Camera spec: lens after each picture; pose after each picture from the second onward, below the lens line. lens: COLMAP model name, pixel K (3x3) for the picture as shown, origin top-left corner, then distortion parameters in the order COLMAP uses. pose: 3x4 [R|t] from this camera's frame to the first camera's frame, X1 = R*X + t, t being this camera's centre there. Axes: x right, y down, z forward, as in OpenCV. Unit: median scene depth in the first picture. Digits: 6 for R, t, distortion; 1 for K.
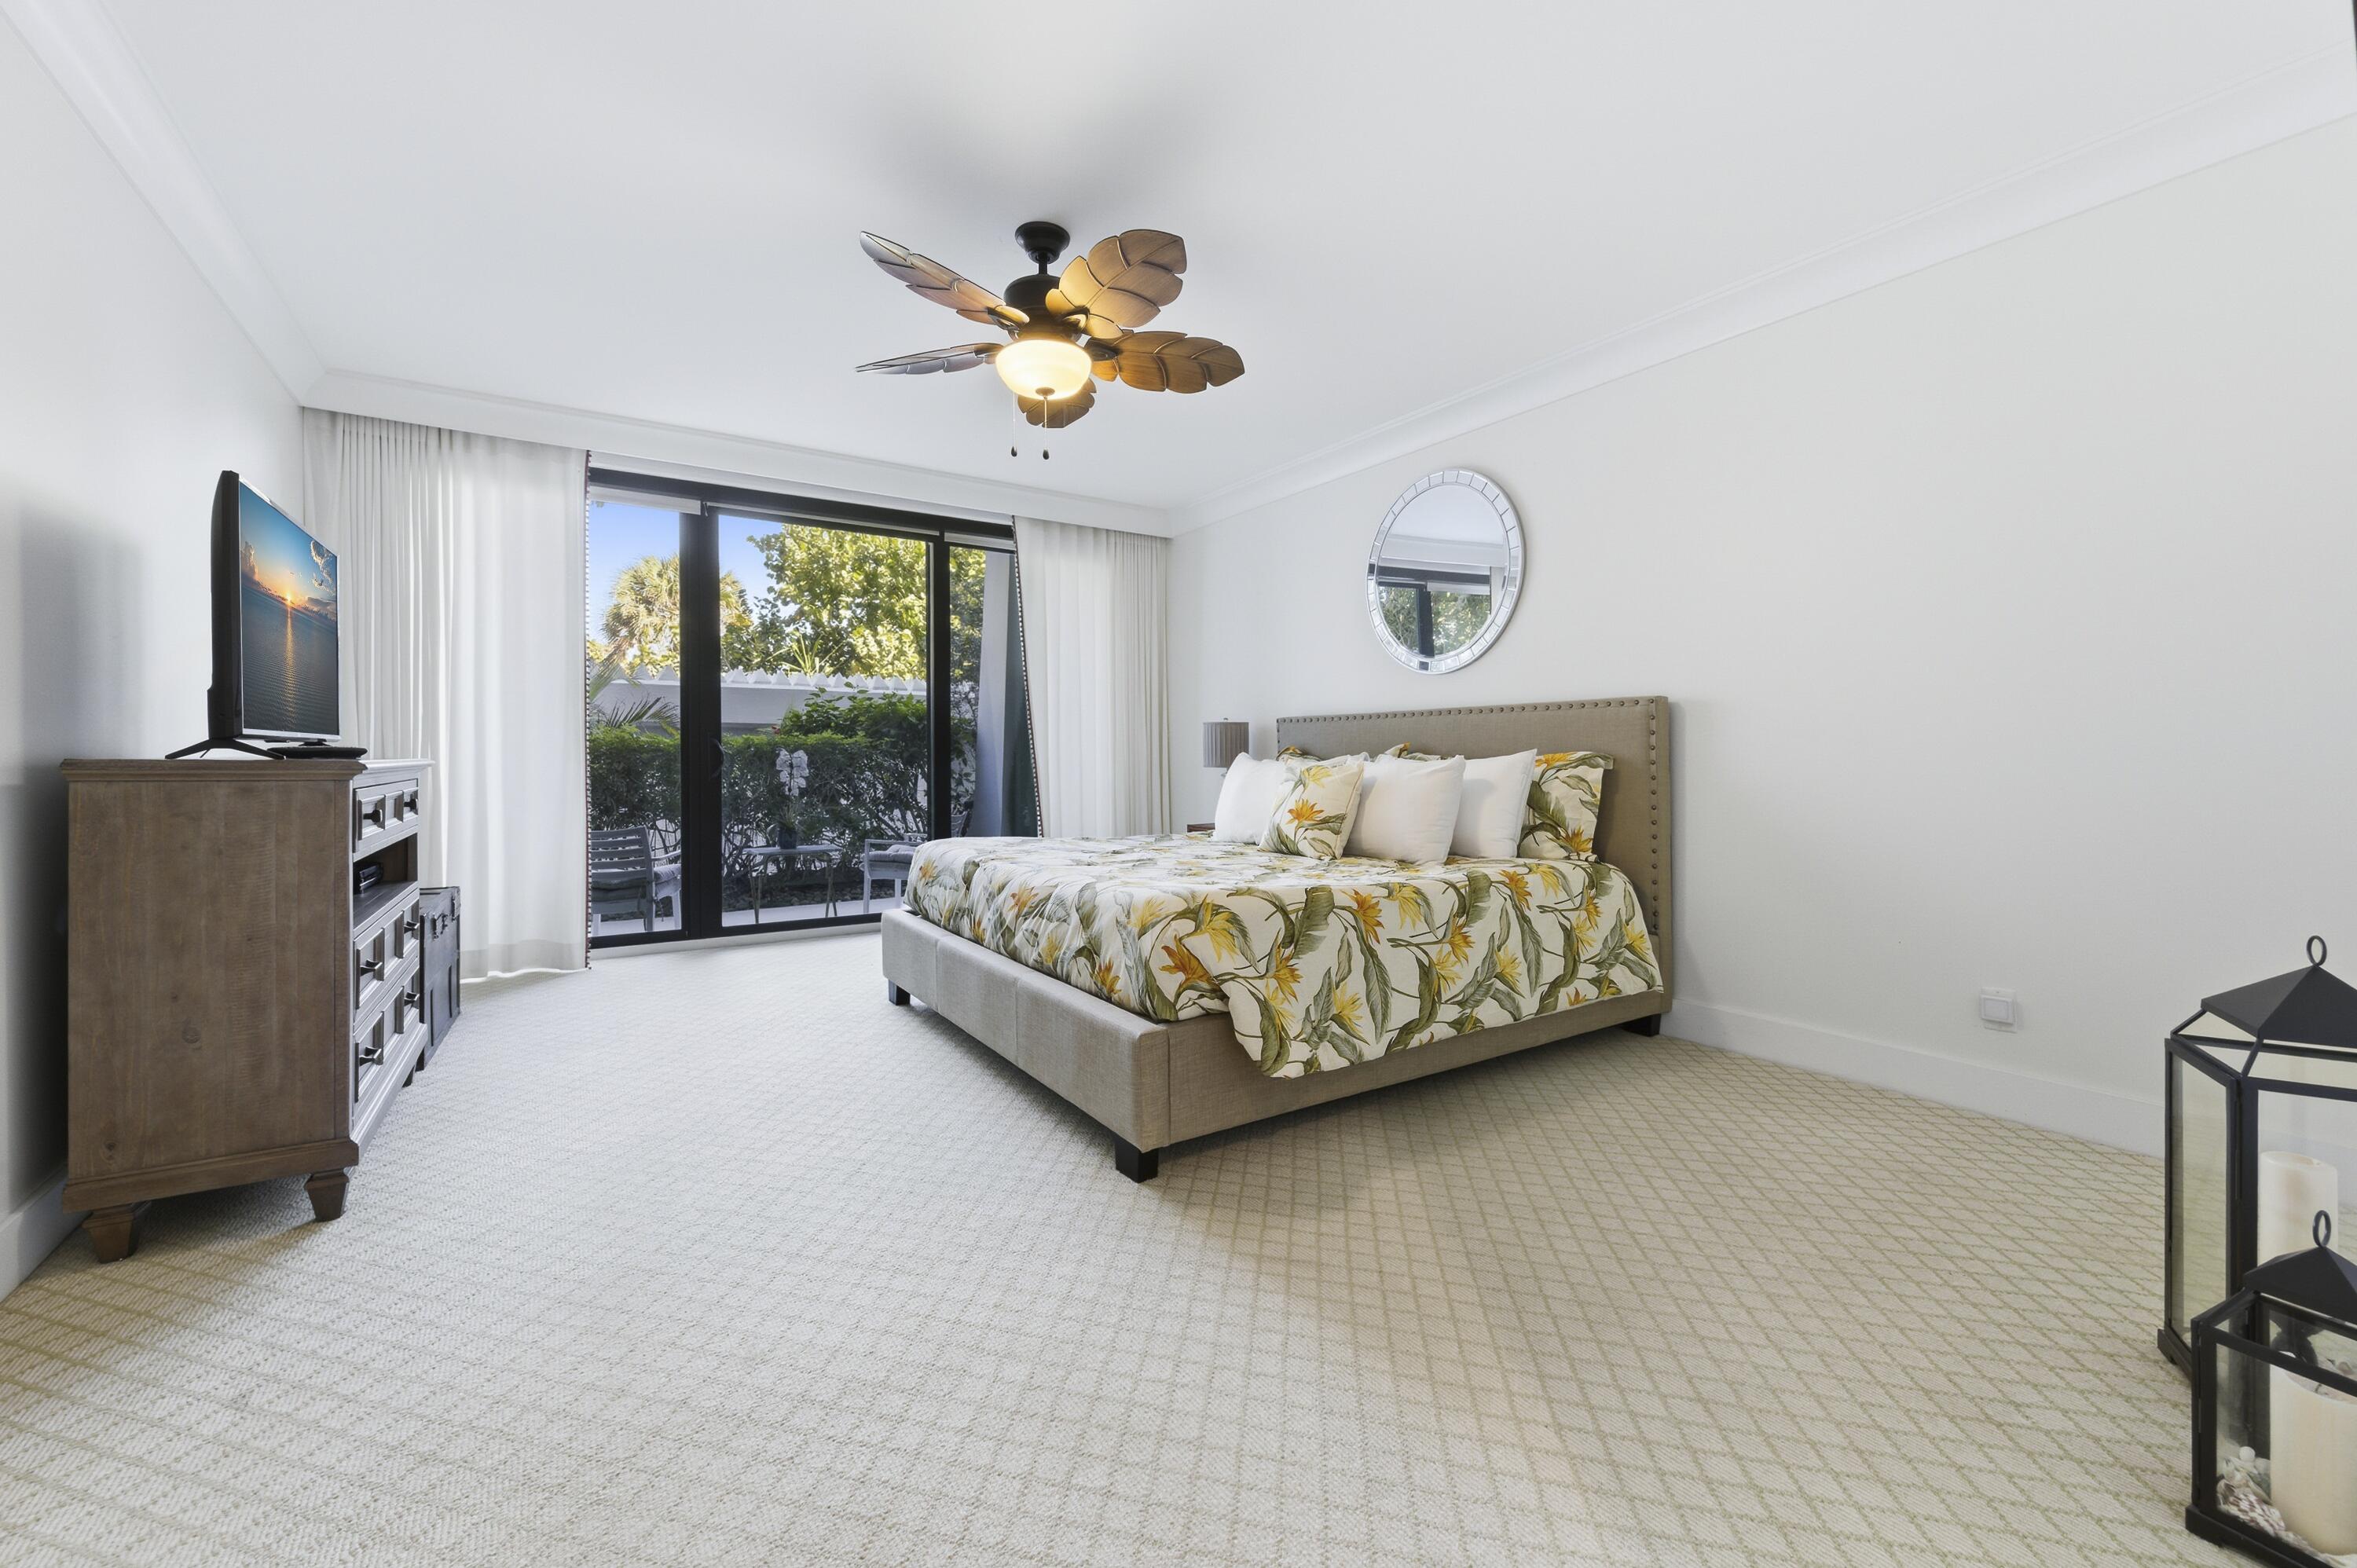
lens RADIAL K [[949.5, 0, 1189.1], [0, 949.5, 765.1], [0, 0, 1]] dist [-0.002960, -0.000537]
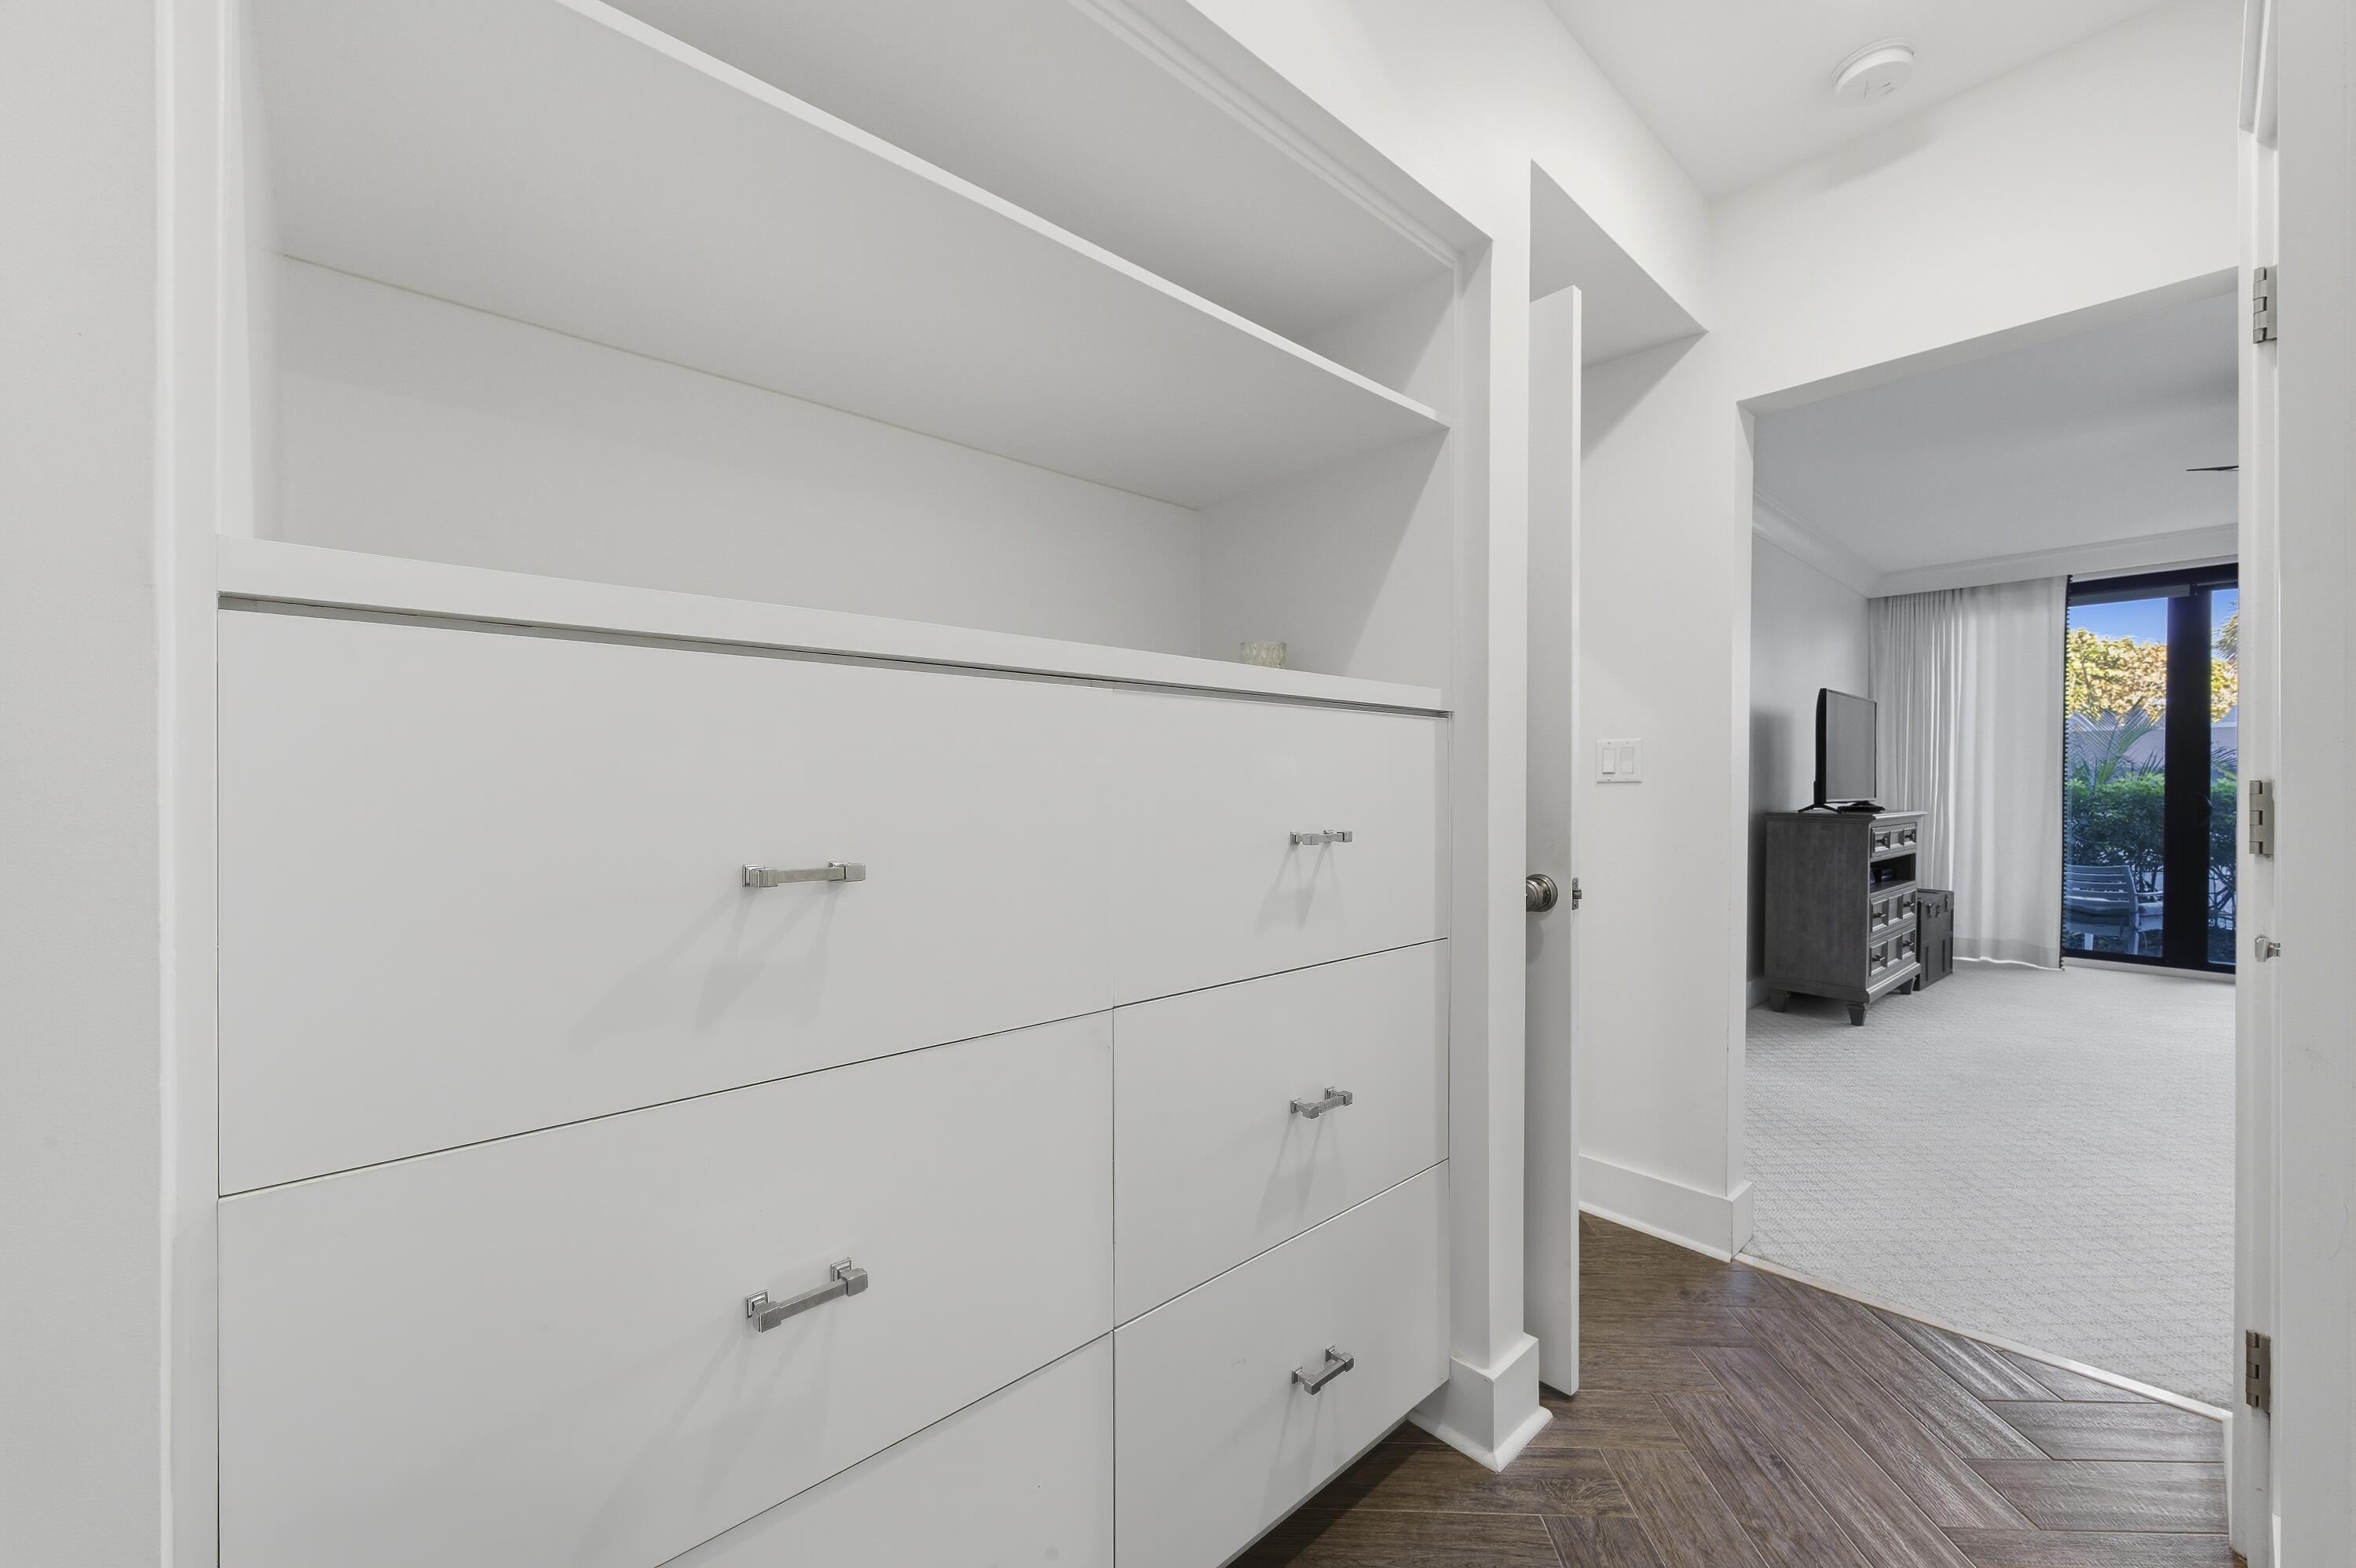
lens RADIAL K [[945.4, 0, 1195.7], [0, 945.4, 784.0], [0, 0, 1]] dist [0.017982, -0.000222]
pose [[0.178090, 0.006989, -0.983989, 0.774903], [-0.016528, 0.999855, 0.004111, -0.046849], [0.983875, 0.015531, 0.178180, -0.710375]]
